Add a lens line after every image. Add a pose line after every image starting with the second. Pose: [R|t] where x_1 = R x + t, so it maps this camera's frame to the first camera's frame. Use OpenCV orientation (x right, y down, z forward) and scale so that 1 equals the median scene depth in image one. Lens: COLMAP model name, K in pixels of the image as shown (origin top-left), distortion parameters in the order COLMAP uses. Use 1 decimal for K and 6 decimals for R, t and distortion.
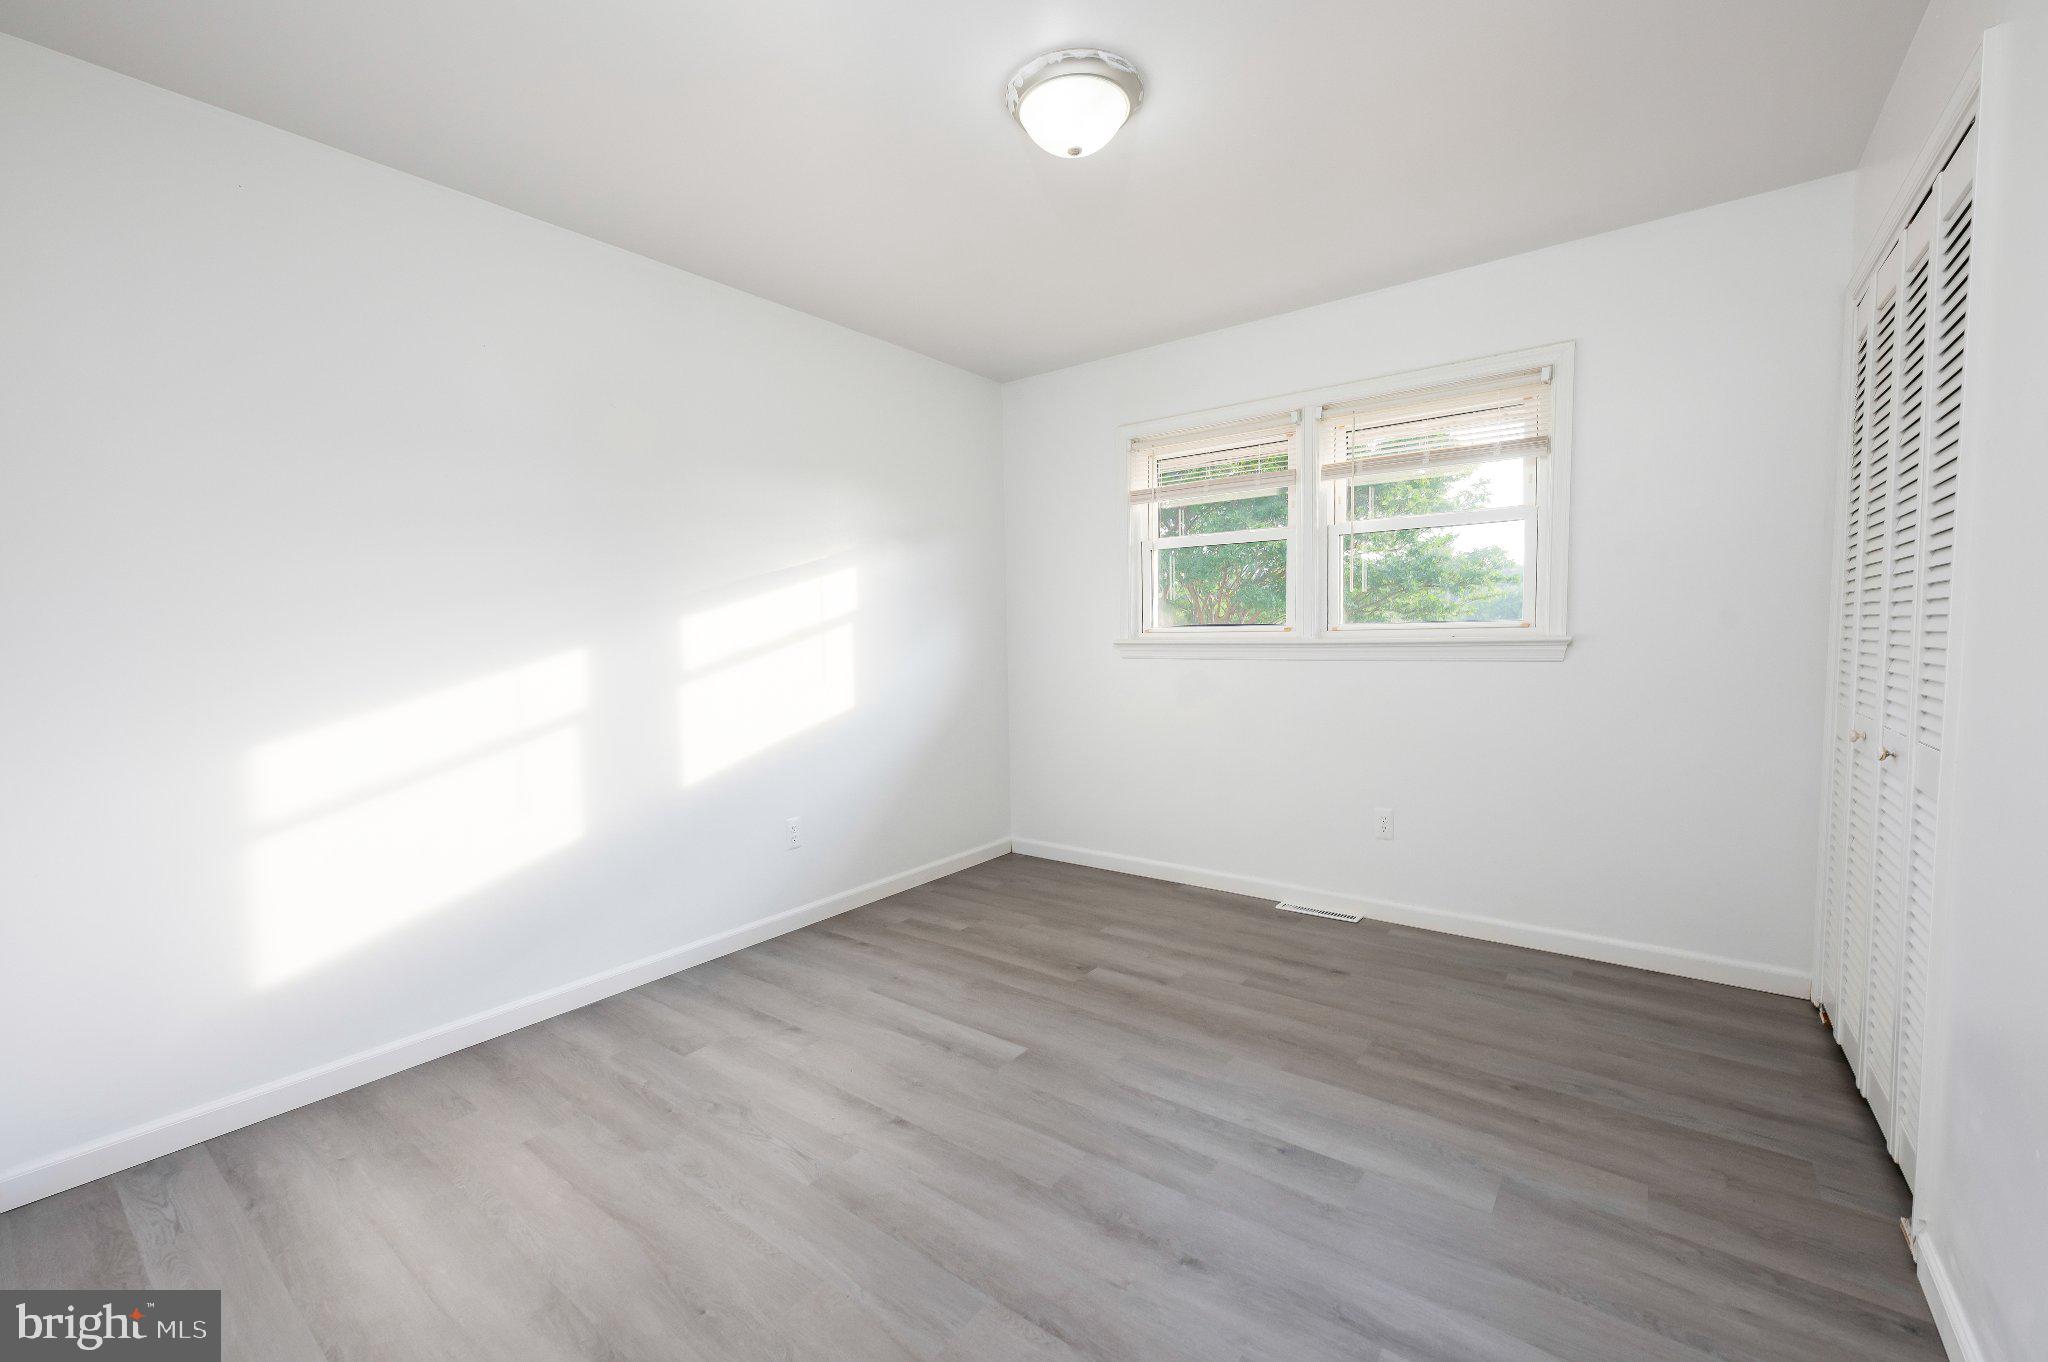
lens RADIAL K [[833.5, 0, 1024.0], [0, 833.5, 681.0], [0, 0, 1]] dist [0.001322, 0.000052]
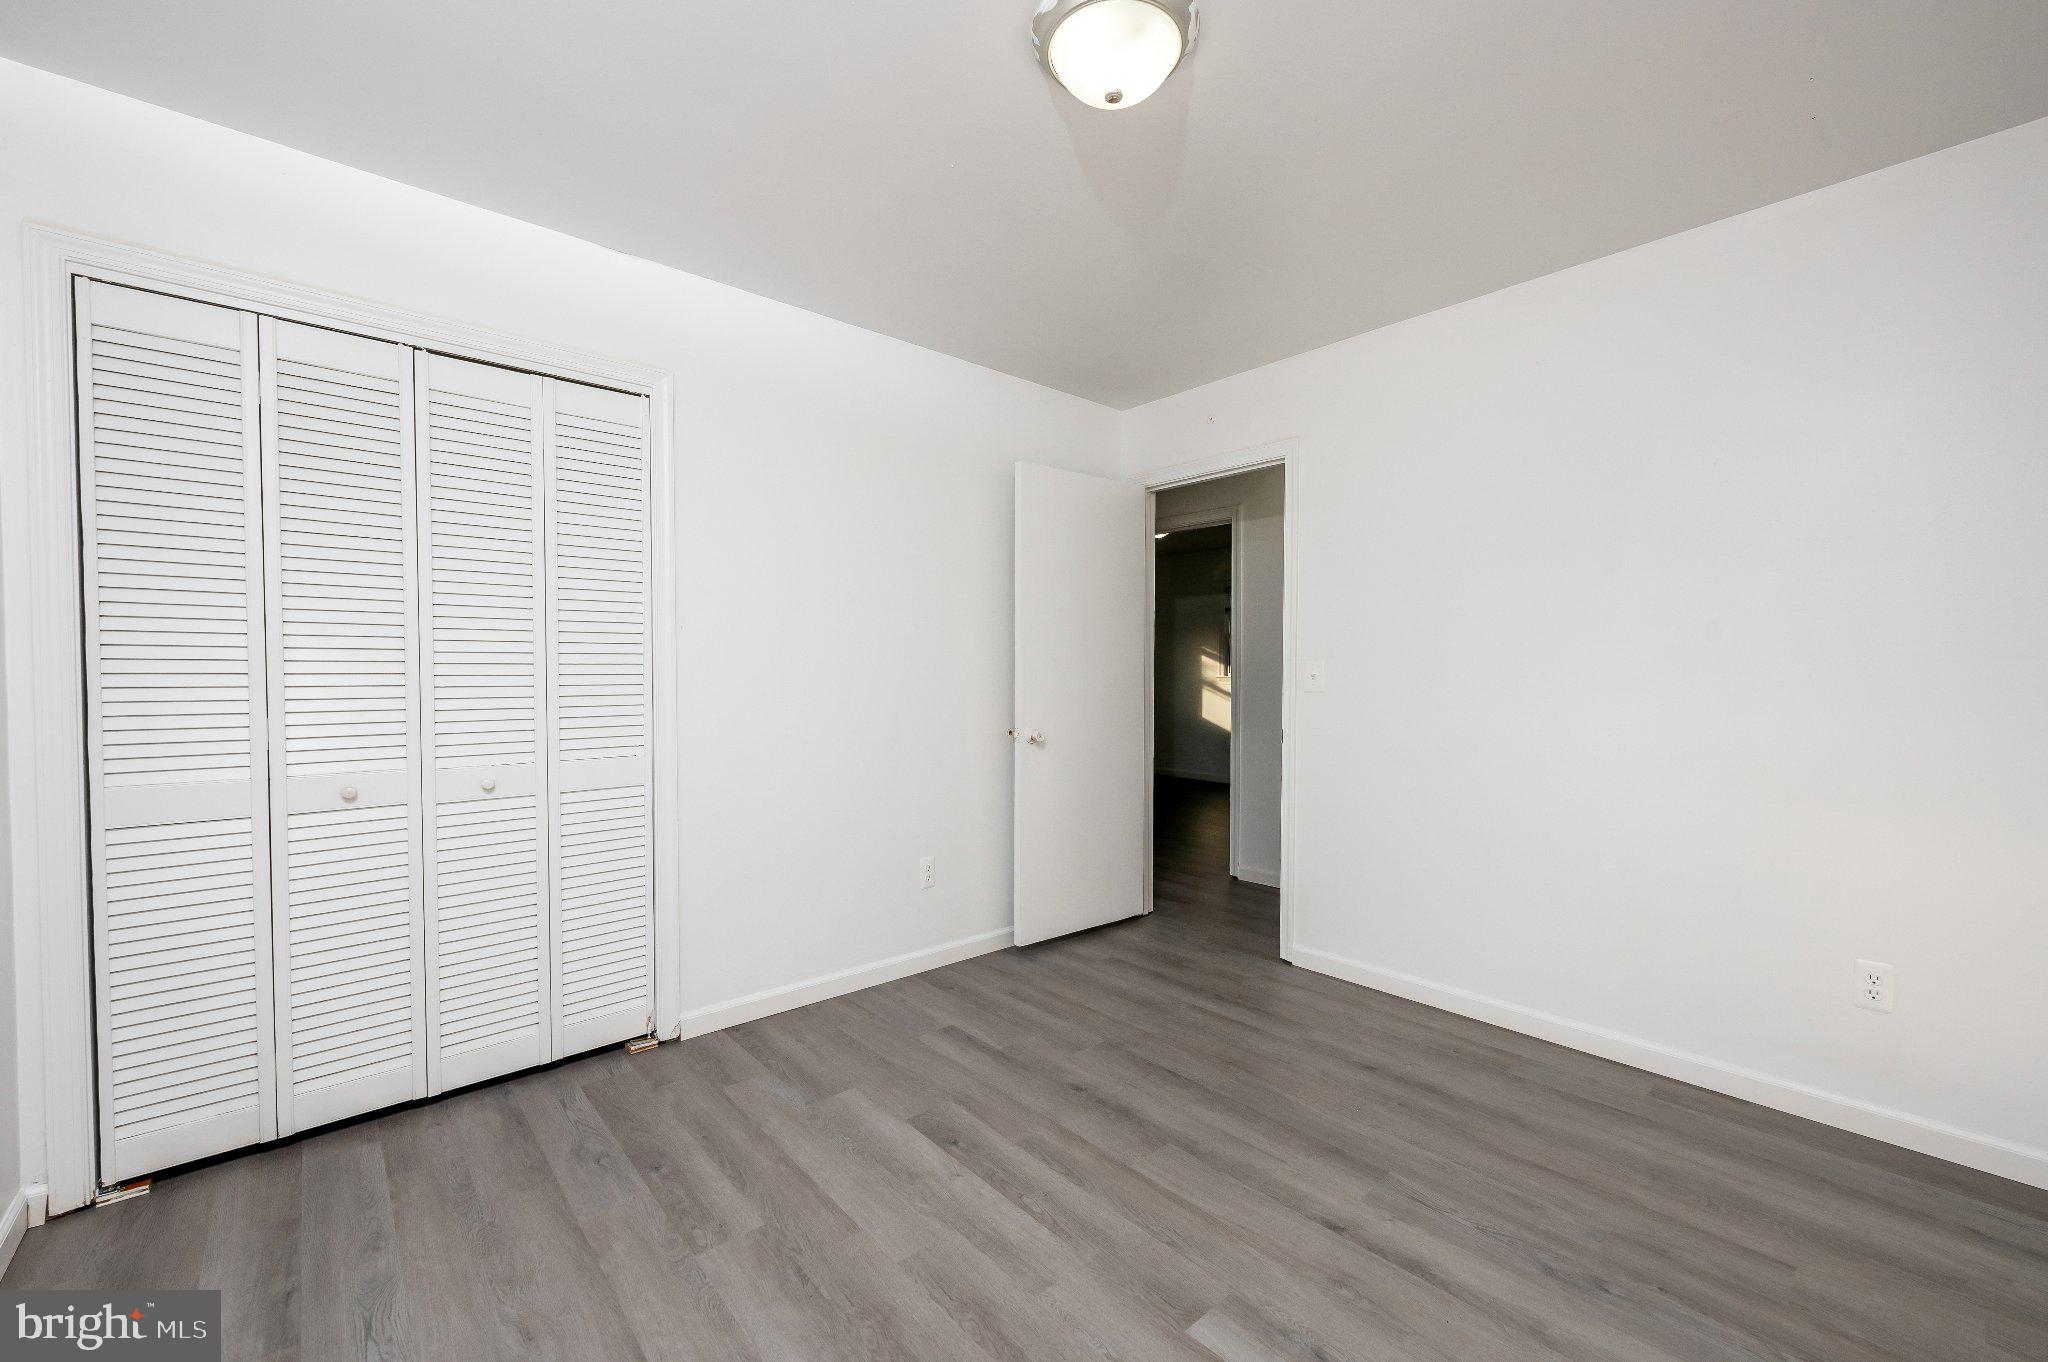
lens RADIAL K [[814.4, 0, 1015.8], [0, 814.4, 689.1], [0, 0, 1]] dist [-0.000958, 0.000197]
pose [[-0.978364, 0.011778, 0.206555, -0.002246], [0.028932, 0.996357, 0.080226, -0.082049], [-0.204857, 0.084466, -0.975141, 1.275138]]
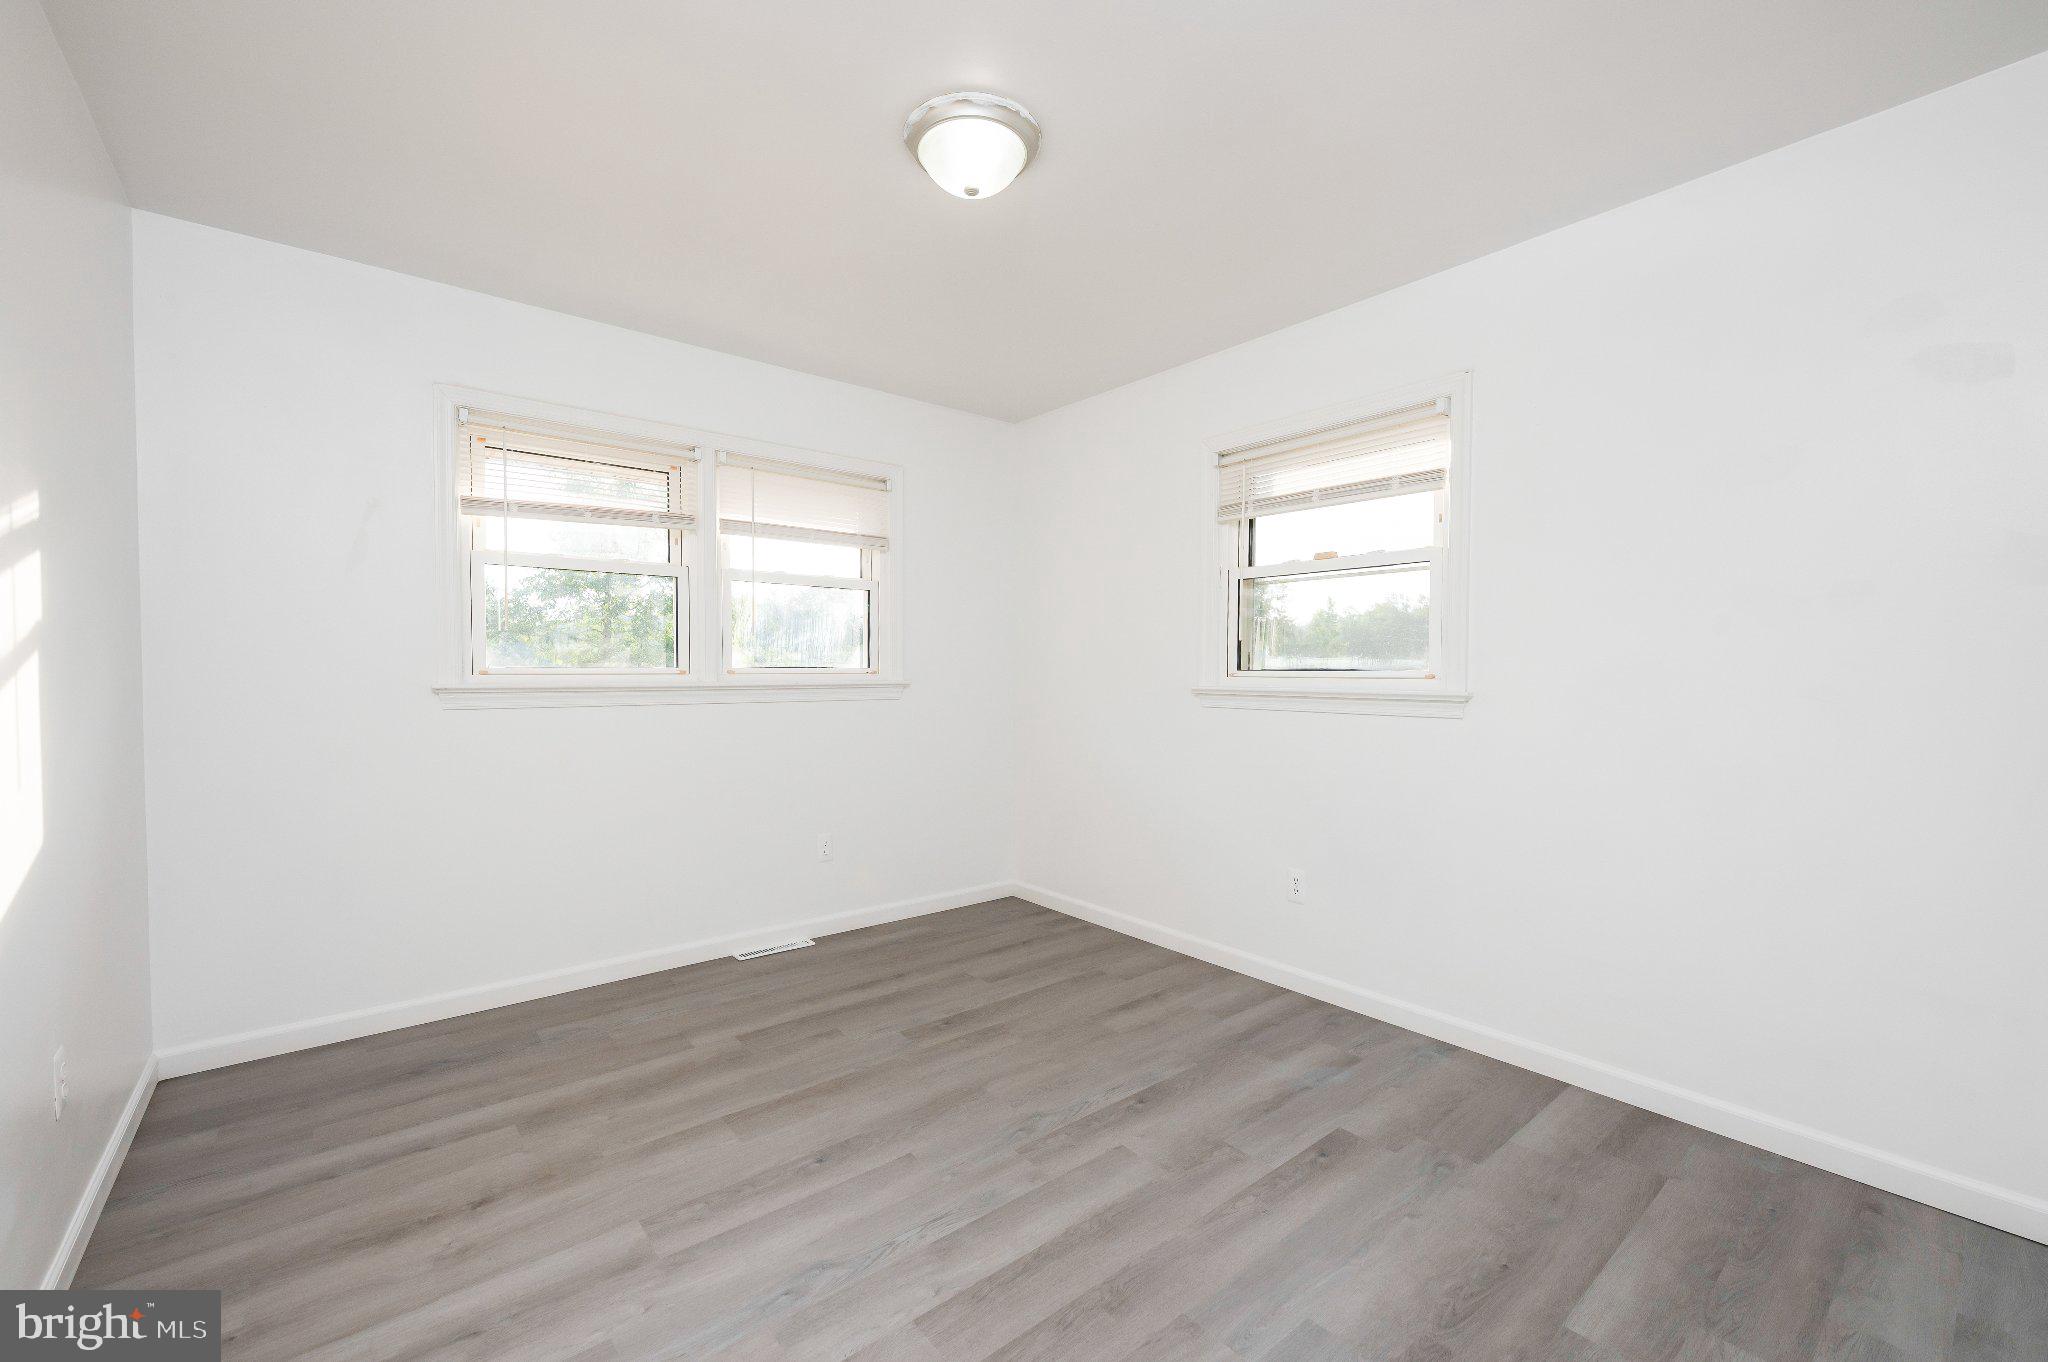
lens RADIAL K [[827.7, 0, 1016.6], [0, 827.7, 686.3], [0, 0, 1]] dist [0.000461, 0.000067]
pose [[0.236536, -0.000552, 0.971622, -0.613375], [0.052292, 0.998558, -0.012163, -0.018336], [-0.970214, 0.053685, 0.236224, 0.502137]]
